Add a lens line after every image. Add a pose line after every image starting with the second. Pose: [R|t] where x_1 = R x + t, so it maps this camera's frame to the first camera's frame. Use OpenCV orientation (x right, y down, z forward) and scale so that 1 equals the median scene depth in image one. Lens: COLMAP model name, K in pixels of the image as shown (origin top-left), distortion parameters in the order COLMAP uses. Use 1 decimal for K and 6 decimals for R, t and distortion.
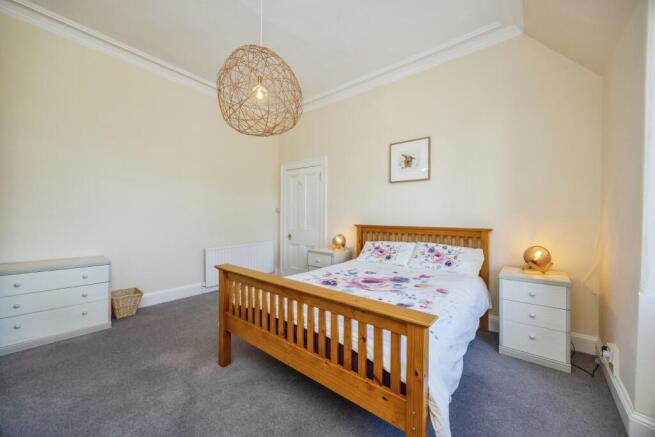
lens RADIAL K [[250.8, 0, 323.9], [0, 250.8, 215.3], [0, 0, 1]] dist [0.000154, 0.000029]
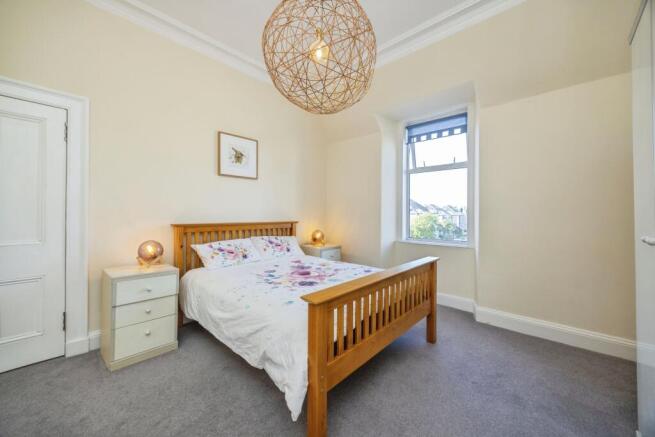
lens RADIAL K [[250.8, 0, 323.9], [0, 250.8, 215.3], [0, 0, 1]] dist [0.000154, 0.000029]
pose [[0.078396, -0.005511, 0.996907, -0.646460], [0.002995, 0.999982, 0.005293, 0.010036], [-0.996918, 0.002571, 0.078411, 0.615526]]
